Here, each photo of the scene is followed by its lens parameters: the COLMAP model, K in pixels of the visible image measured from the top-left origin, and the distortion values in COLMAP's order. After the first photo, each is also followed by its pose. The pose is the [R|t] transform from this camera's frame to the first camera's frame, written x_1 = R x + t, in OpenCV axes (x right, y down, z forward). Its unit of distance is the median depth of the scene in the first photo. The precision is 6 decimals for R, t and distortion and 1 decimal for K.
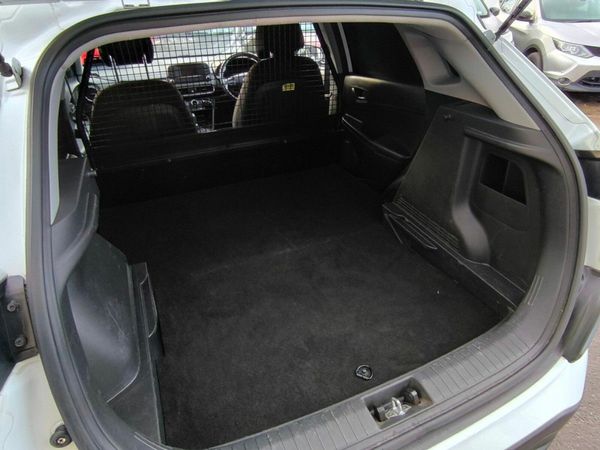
lens RADIAL K [[375.5, 0, 300.0], [0, 375.5, 225.0], [0, 0, 1]] dist [-0.056289, 0.047497]
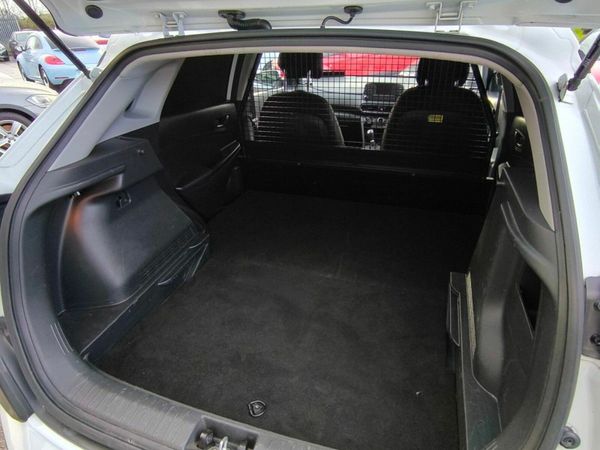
lens RADIAL K [[375.5, 0, 300.0], [0, 375.5, 225.0], [0, 0, 1]] dist [-0.056289, 0.047497]
pose [[0.746743, 0.315190, -0.585688, 0.558363], [-0.338000, 0.938235, 0.073969, -0.131680], [0.572827, 0.142726, 0.807155, 0.183036]]
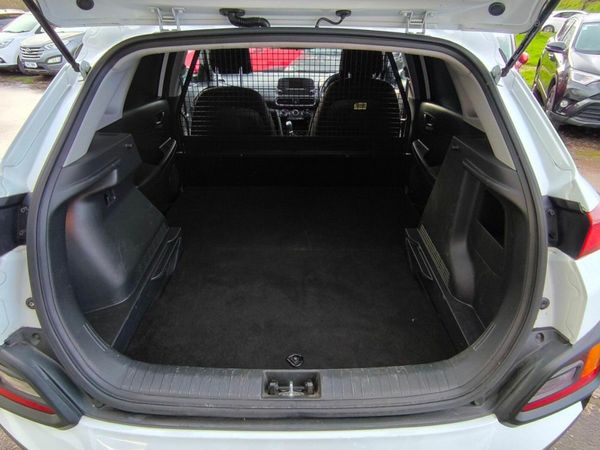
lens RADIAL K [[375.5, 0, 300.0], [0, 375.5, 225.0], [0, 0, 1]] dist [-0.056289, 0.047497]
pose [[0.919426, 0.210625, -0.332105, 0.389064], [-0.225548, 0.974210, -0.006569, 0.009805], [0.322156, 0.080945, 0.943220, -0.053368]]
